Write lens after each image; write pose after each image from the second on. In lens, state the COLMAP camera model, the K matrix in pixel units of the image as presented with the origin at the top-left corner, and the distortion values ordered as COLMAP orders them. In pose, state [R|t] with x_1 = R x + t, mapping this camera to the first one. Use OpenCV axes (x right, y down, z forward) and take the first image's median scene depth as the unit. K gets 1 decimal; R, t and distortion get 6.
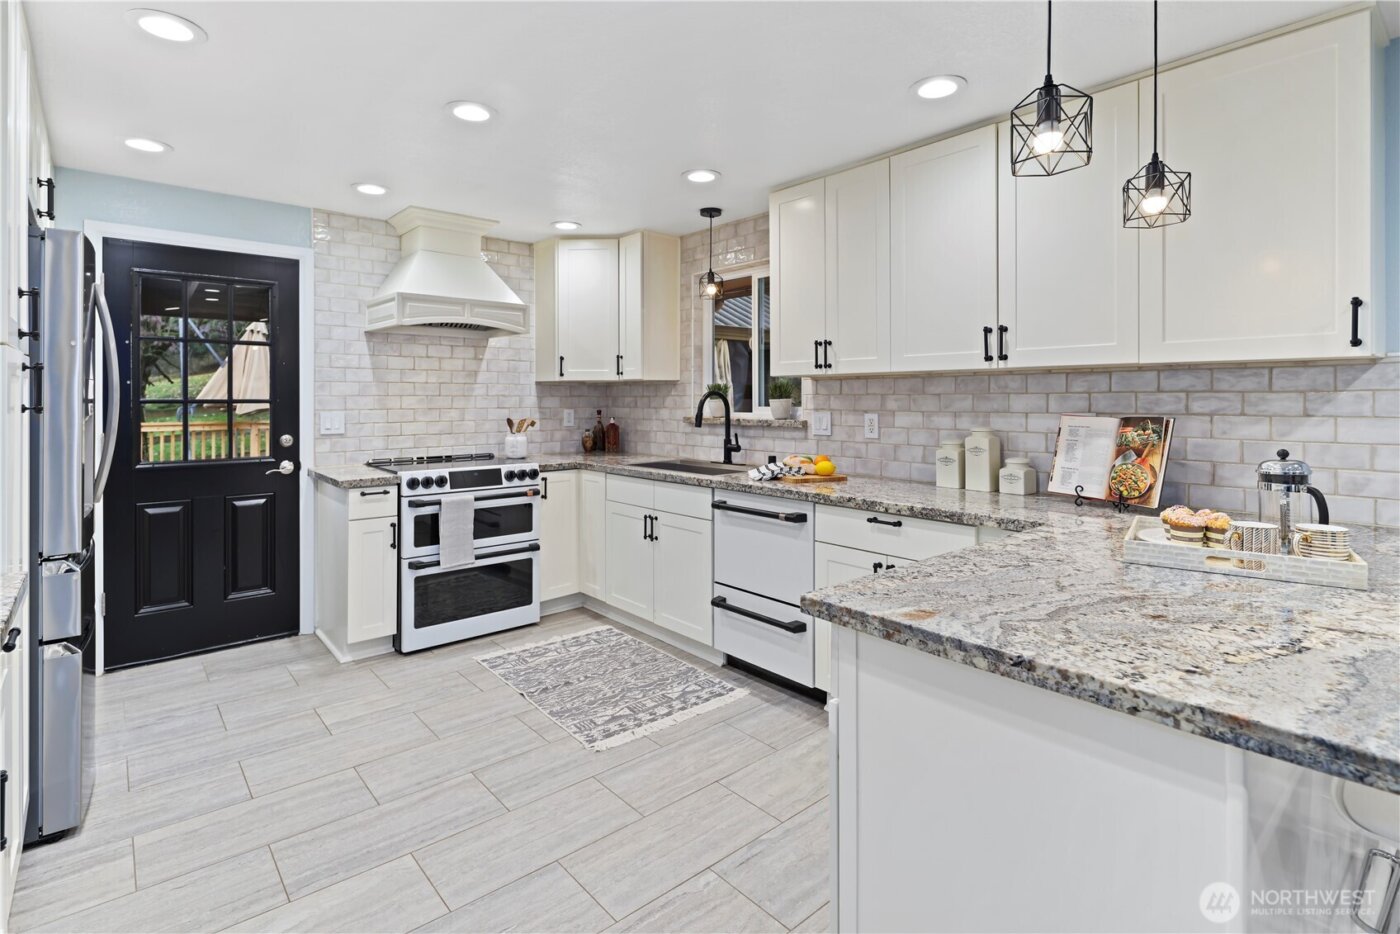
lens RADIAL K [[683.0, 0, 702.4], [0, 683.0, 397.9], [0, 0, 1]] dist [0.000128, -0.001696]
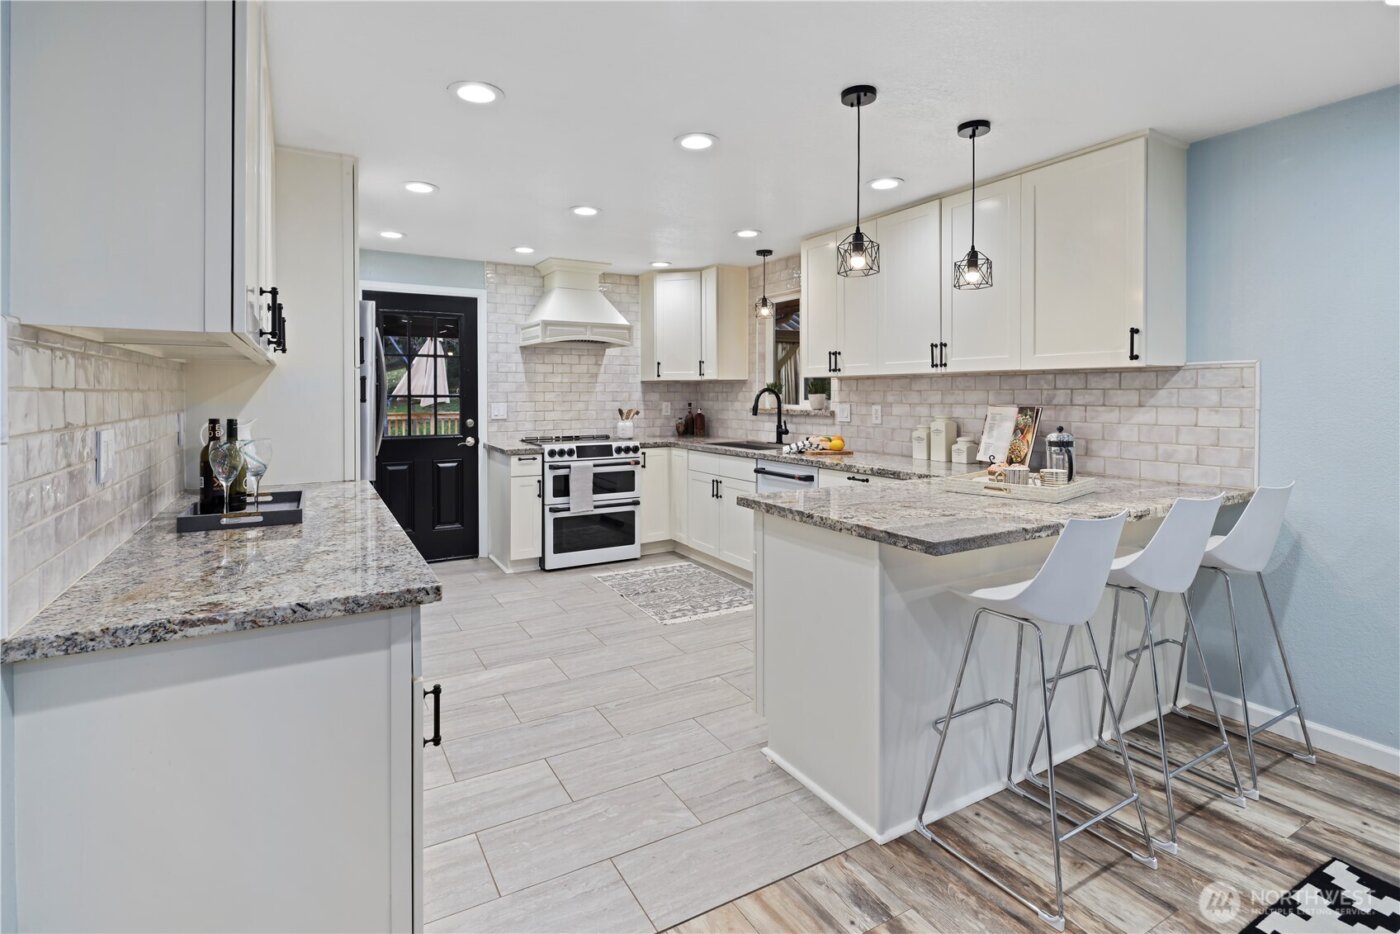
lens RADIAL K [[683.0, 0, 708.2], [0, 683.0, 399.6], [0, 0, 1]] dist [0.000128, -0.001696]
pose [[0.983496, 0.000706, -0.180930, 0.163709], [0.001212, 0.999944, 0.010487, -0.002264], [0.180927, -0.010533, 0.983440, -0.362667]]
